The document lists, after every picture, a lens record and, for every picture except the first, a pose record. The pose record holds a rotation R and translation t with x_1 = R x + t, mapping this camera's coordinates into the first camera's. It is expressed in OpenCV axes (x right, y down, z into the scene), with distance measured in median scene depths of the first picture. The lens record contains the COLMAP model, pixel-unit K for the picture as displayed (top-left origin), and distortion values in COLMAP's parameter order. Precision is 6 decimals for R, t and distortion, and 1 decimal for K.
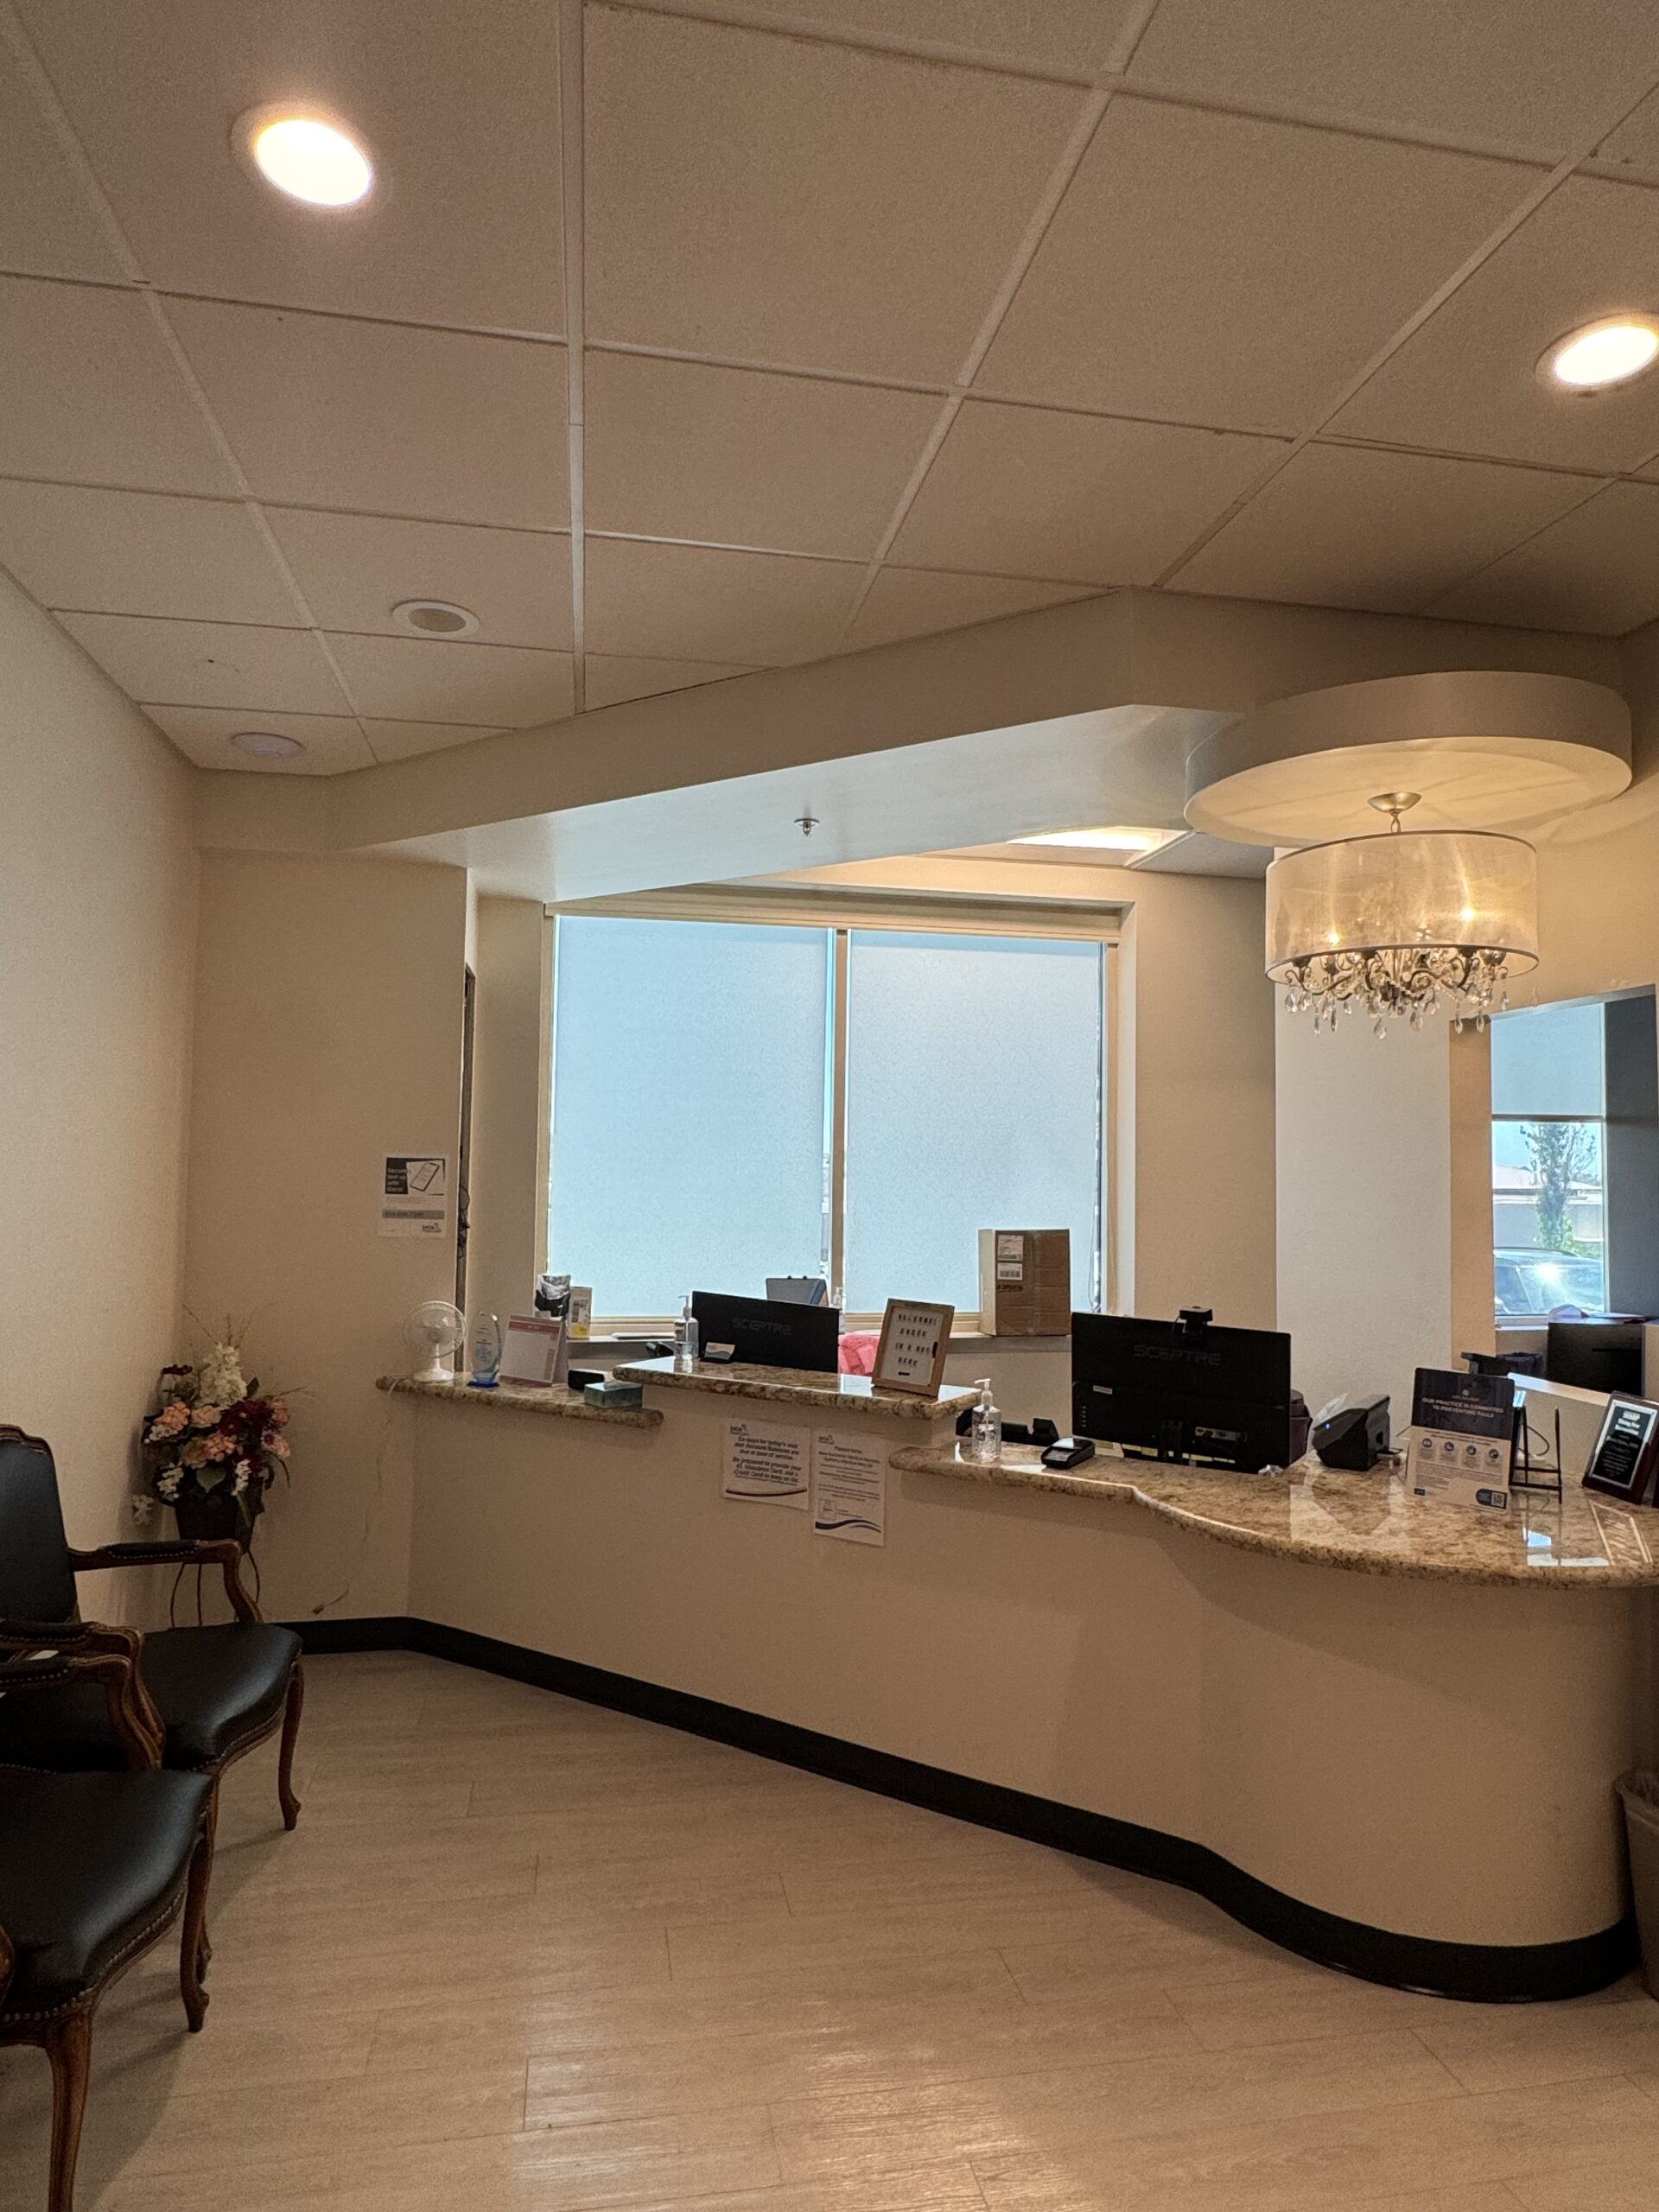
lens RADIAL K [[1304.1, 0, 834.4], [0, 1304.1, 1109.1], [0, 0, 1]] dist [0.001273, -0.002035]
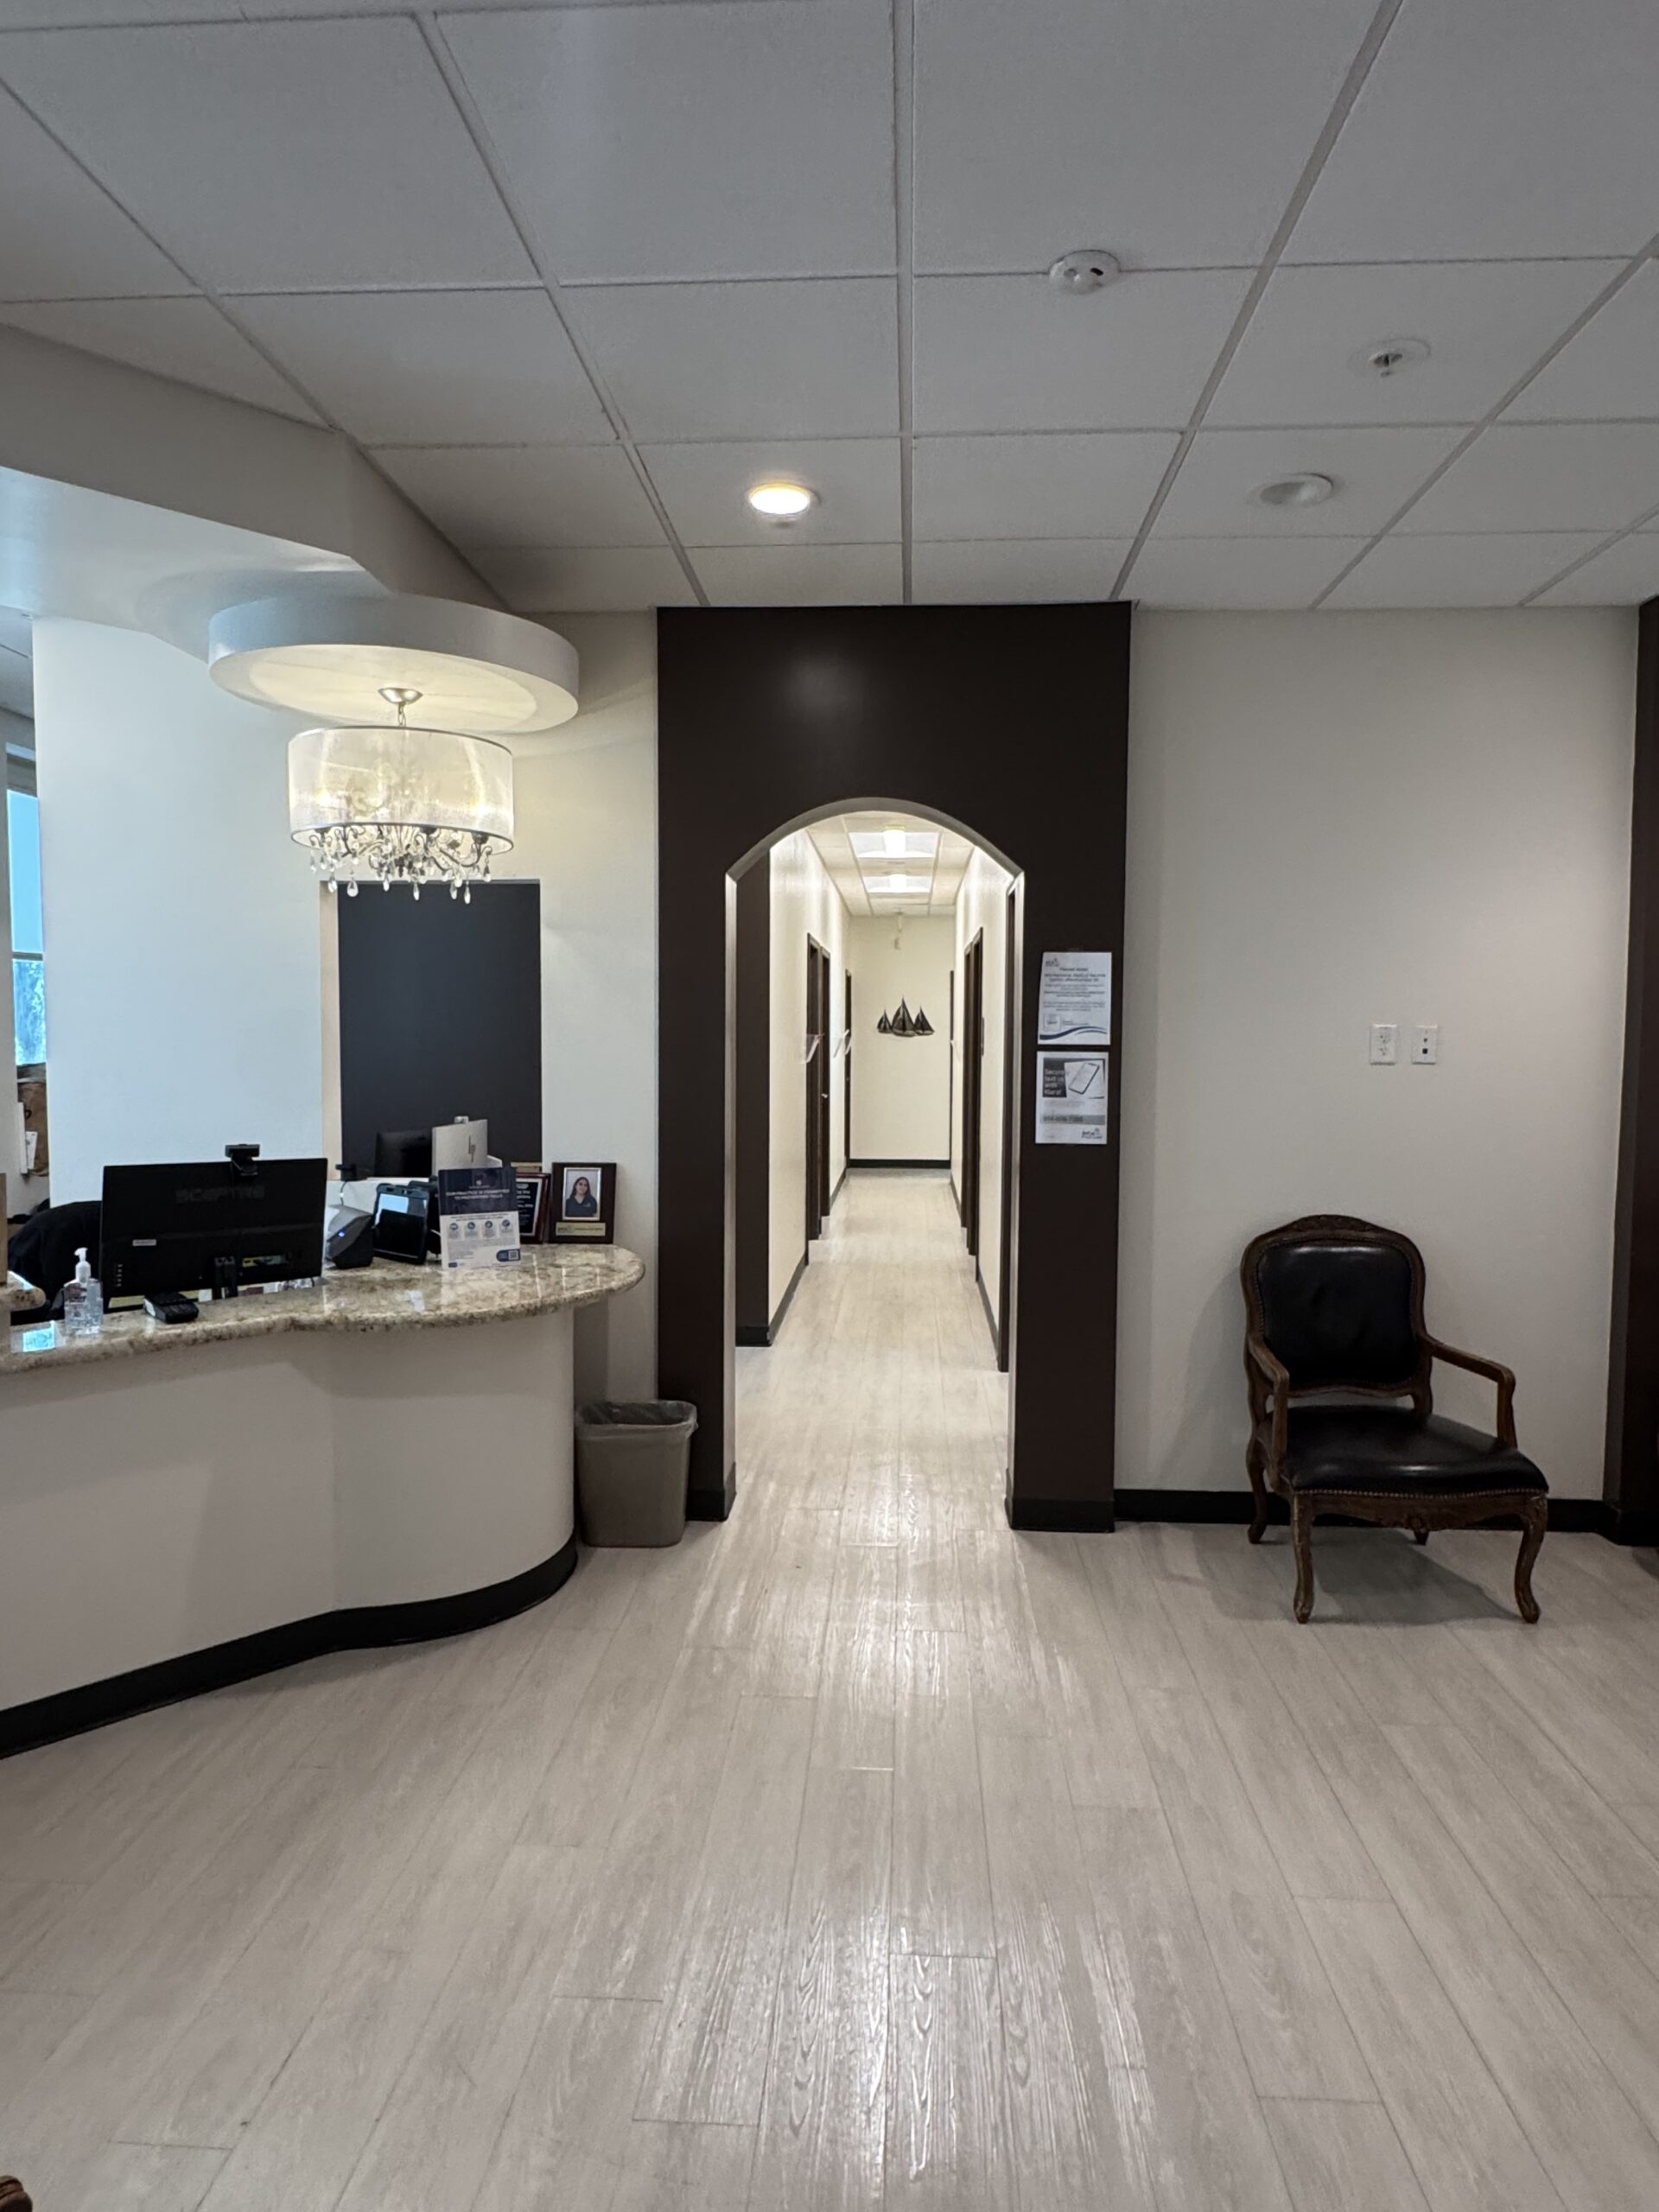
lens RADIAL K [[1304.1, 0, 836.9], [0, 1304.1, 1105.2], [0, 0, 1]] dist [0.001273, -0.002035]
pose [[0.237264, -0.064465, 0.969304, -0.688833], [-0.051978, 0.995524, 0.078931, 0.018401], [-0.970054, -0.069110, 0.232852, 0.352431]]
